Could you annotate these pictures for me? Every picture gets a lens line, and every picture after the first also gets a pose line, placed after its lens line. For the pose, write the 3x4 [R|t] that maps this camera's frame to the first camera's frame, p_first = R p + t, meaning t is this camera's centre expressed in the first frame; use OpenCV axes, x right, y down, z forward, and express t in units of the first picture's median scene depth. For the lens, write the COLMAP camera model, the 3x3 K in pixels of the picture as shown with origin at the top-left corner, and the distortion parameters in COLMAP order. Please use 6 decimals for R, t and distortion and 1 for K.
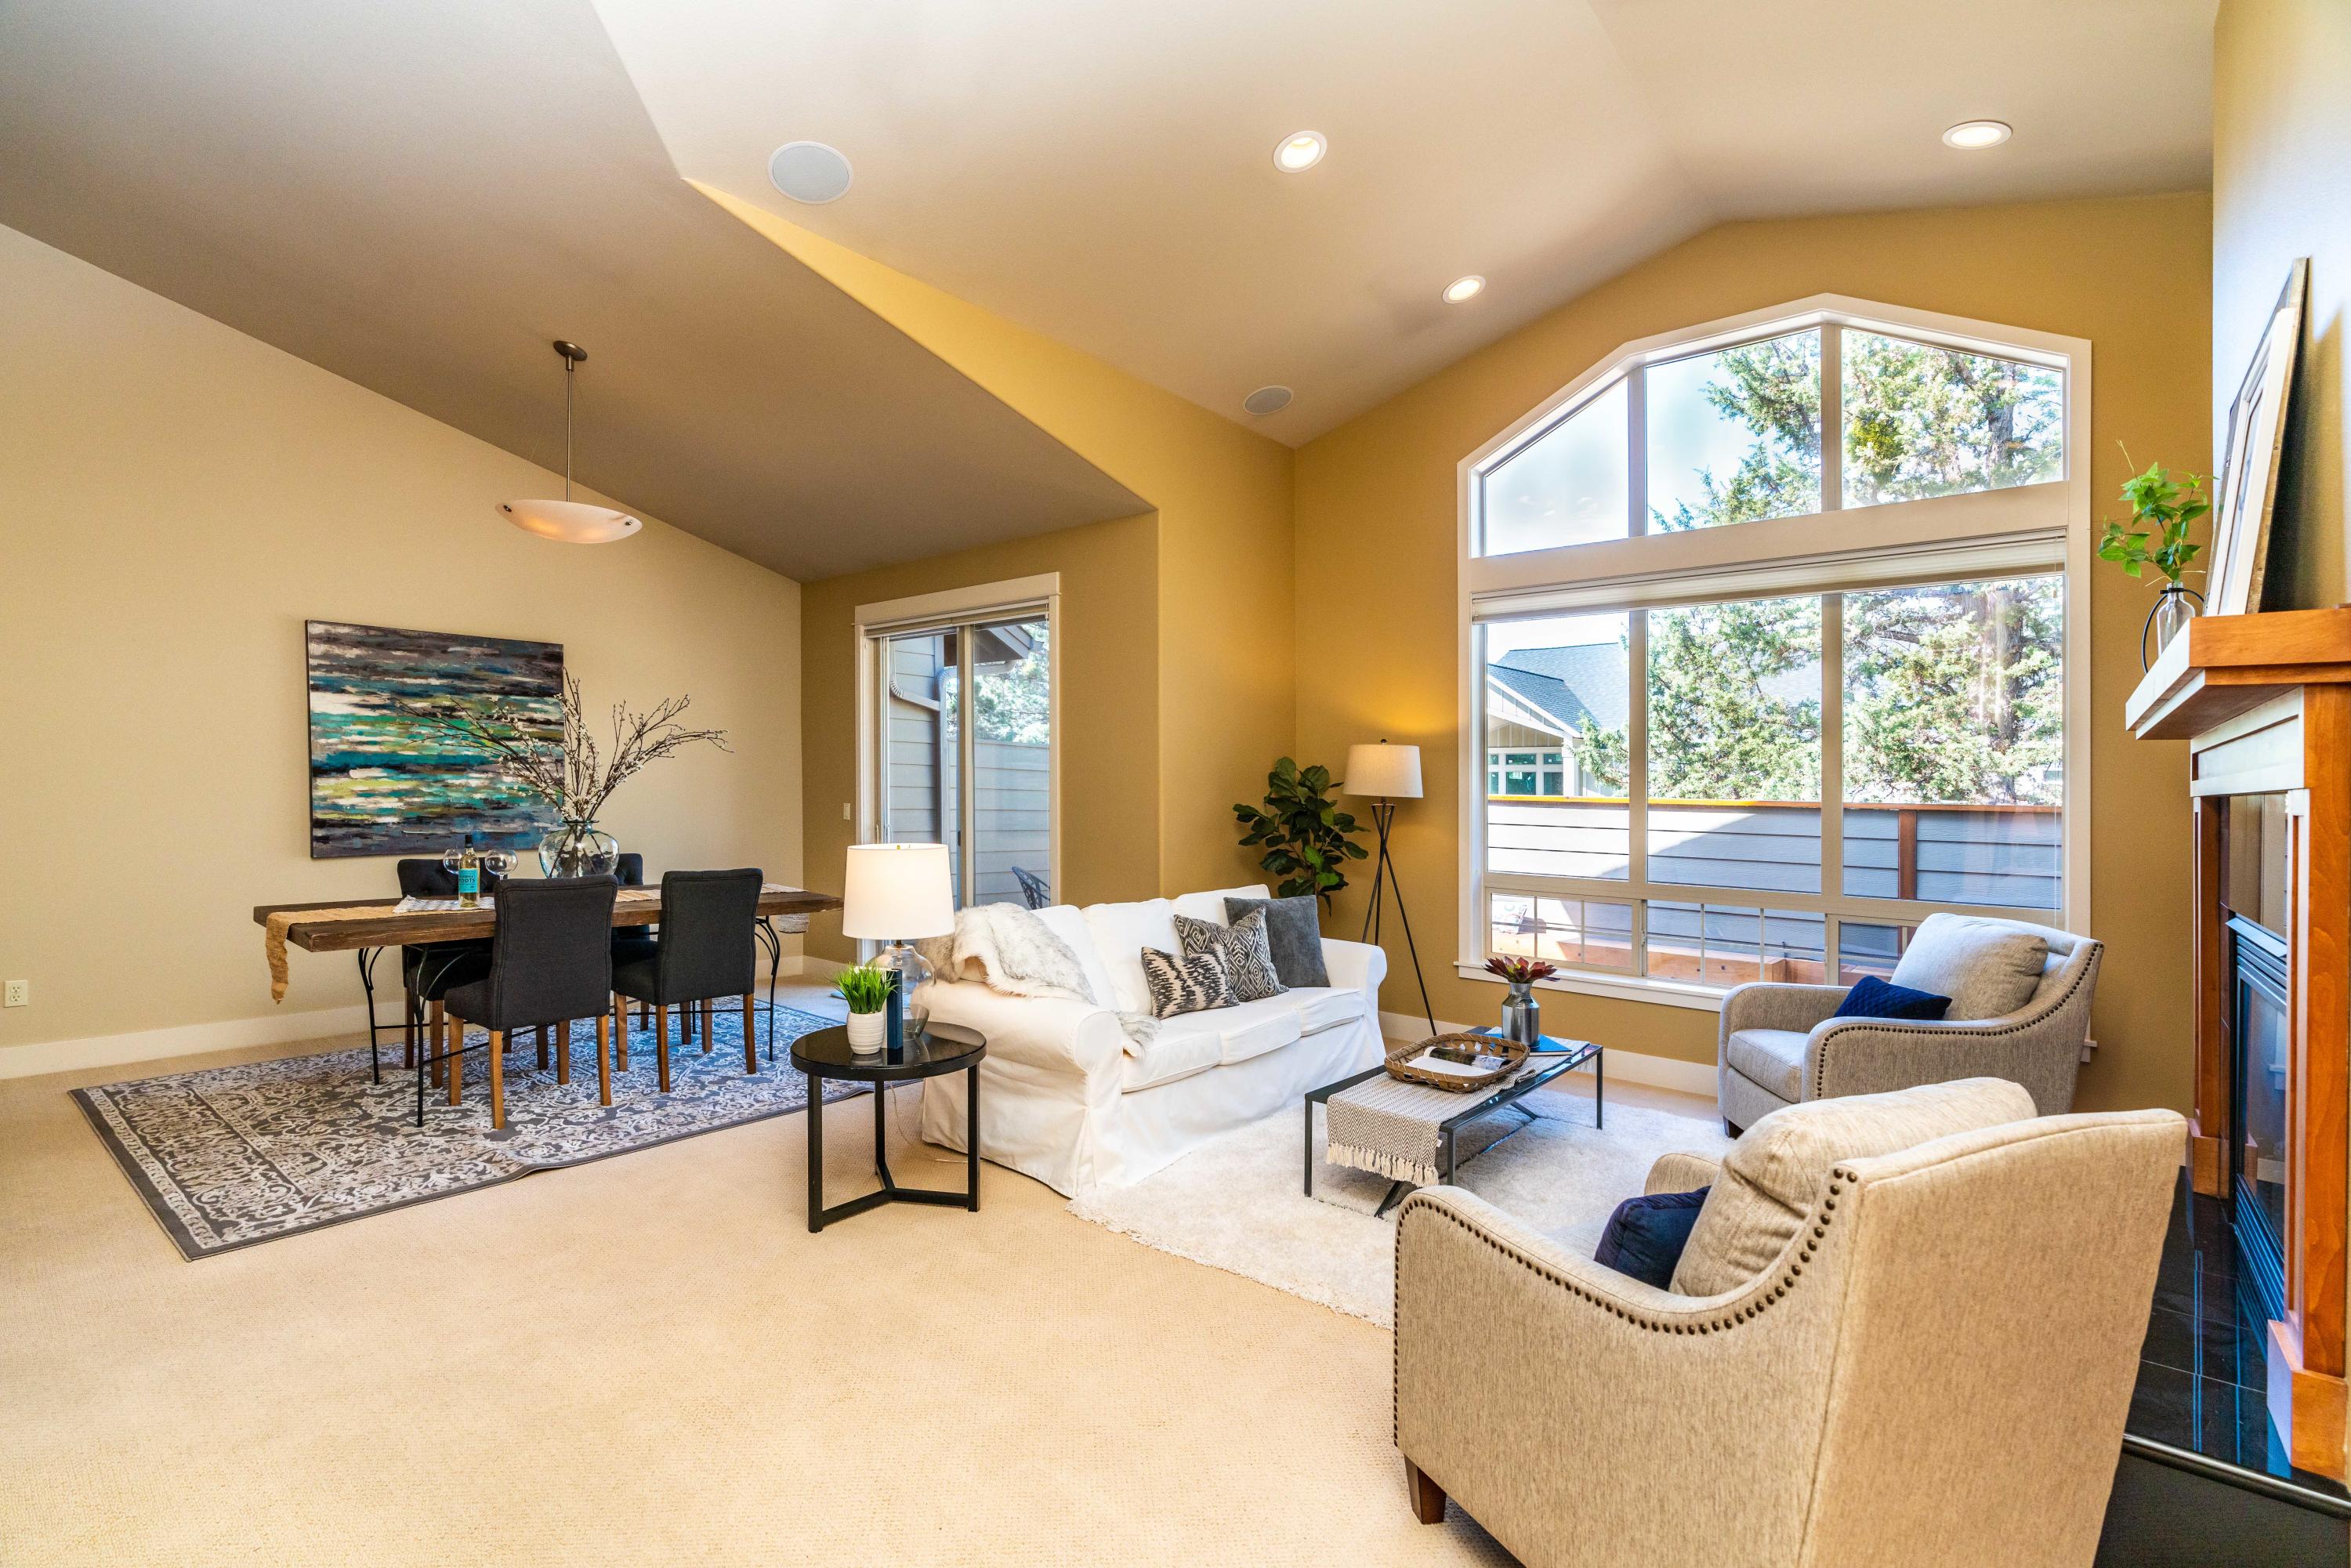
lens RADIAL K [[1073.6, 0, 1160.2], [0, 1073.6, 803.5], [0, 0, 1]] dist [-0.006740, 0.004541]
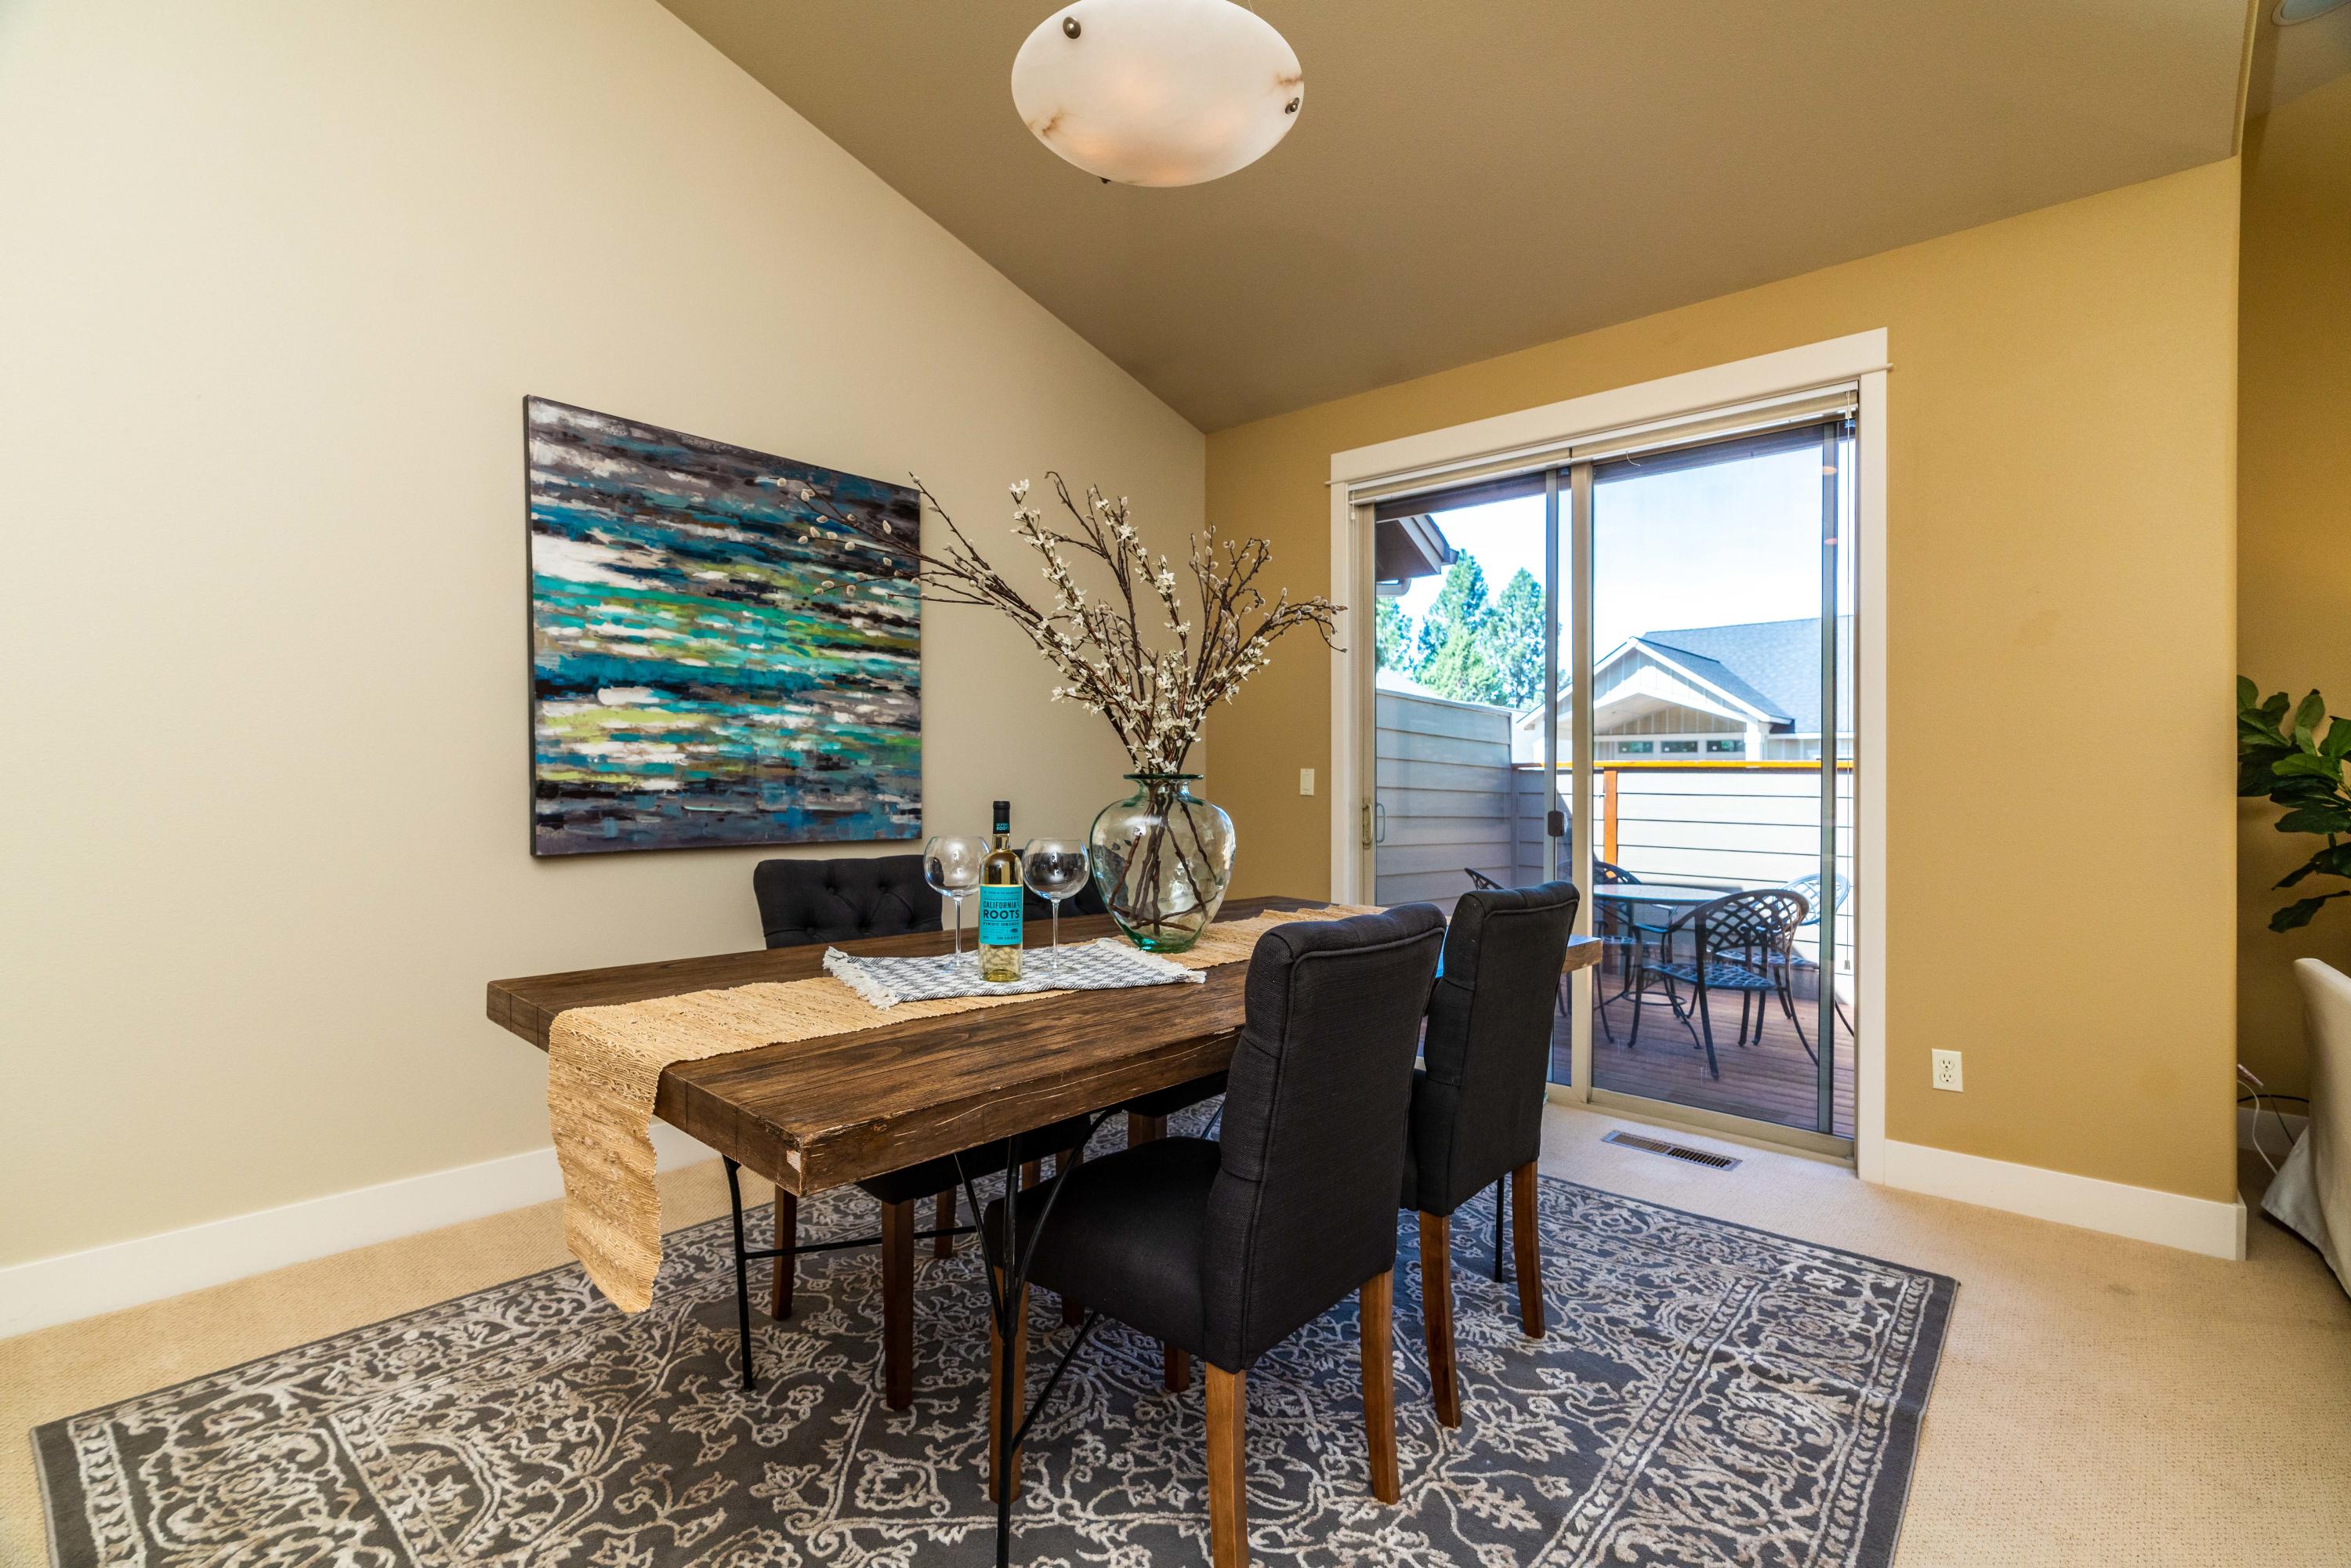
lens RADIAL K [[1073.6, 0, 1184.7], [0, 1073.6, 789.2], [0, 0, 1]] dist [-0.006740, 0.004541]
pose [[0.999845, 0.000374, -0.017627, -0.453701], [-0.000527, 0.999962, -0.008694, 0.022123], [0.017623, 0.008702, 0.999807, 0.472982]]
